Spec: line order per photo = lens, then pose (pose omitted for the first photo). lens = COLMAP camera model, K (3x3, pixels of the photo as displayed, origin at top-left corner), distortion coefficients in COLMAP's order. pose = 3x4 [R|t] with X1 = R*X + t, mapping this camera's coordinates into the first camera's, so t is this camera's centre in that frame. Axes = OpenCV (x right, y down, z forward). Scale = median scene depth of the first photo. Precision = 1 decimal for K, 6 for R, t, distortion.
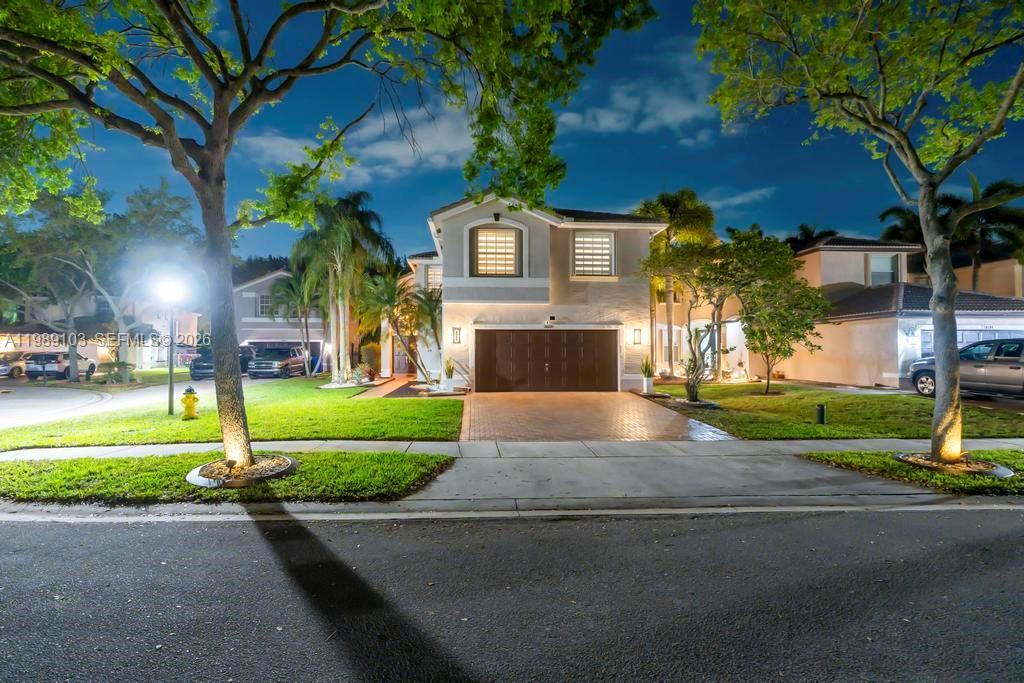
lens RADIAL K [[462.8, 0, 503.8], [0, 462.8, 345.0], [0, 0, 1]] dist [0.000446, 0.000320]
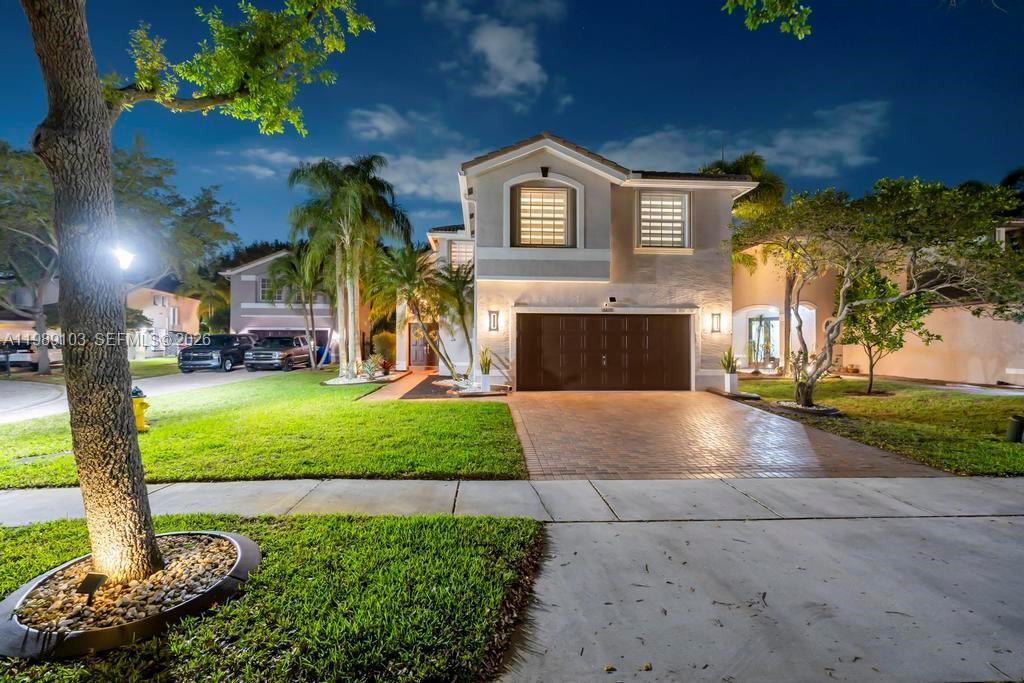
lens RADIAL K [[462.8, 0, 520.3], [0, 462.8, 343.1], [0, 0, 1]] dist [0.000446, 0.000320]
pose [[0.999934, 0.003506, 0.010917, -0.062523], [-0.003682, 0.999864, 0.016061, 0.005036], [-0.010859, -0.016101, 0.999811, 0.190643]]
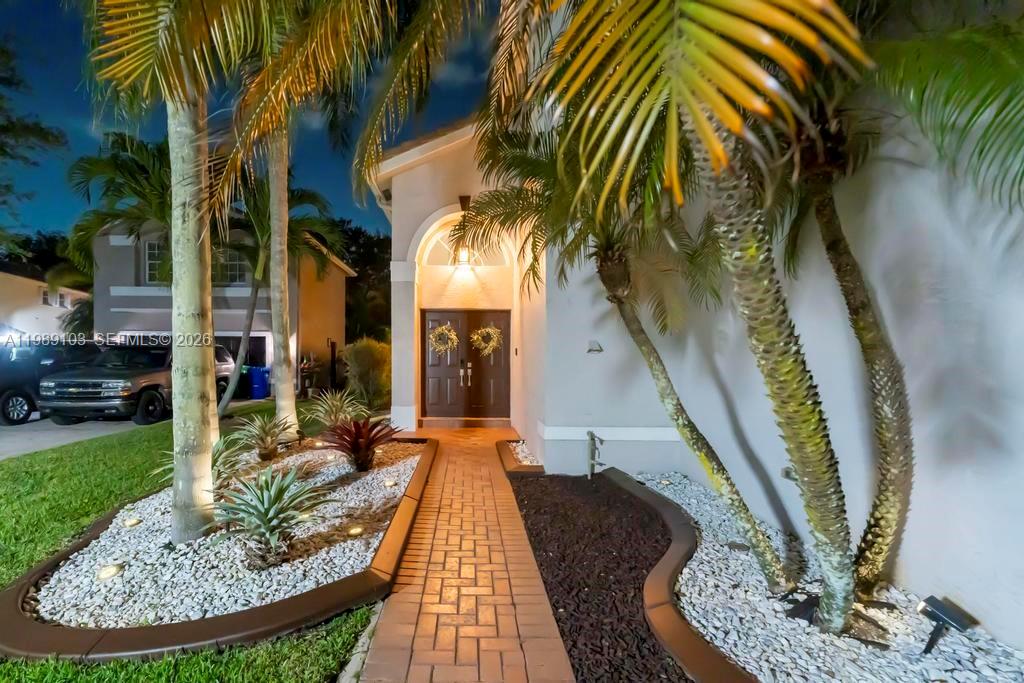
lens RADIAL K [[462.8, 0, 485.3], [0, 462.8, 363.8], [0, 0, 1]] dist [0.000446, 0.000320]
pose [[0.999337, 0.005671, -0.035974, -0.306580], [-0.004808, 0.999700, 0.024014, 0.021390], [0.036099, -0.023825, 0.999064, 1.107138]]
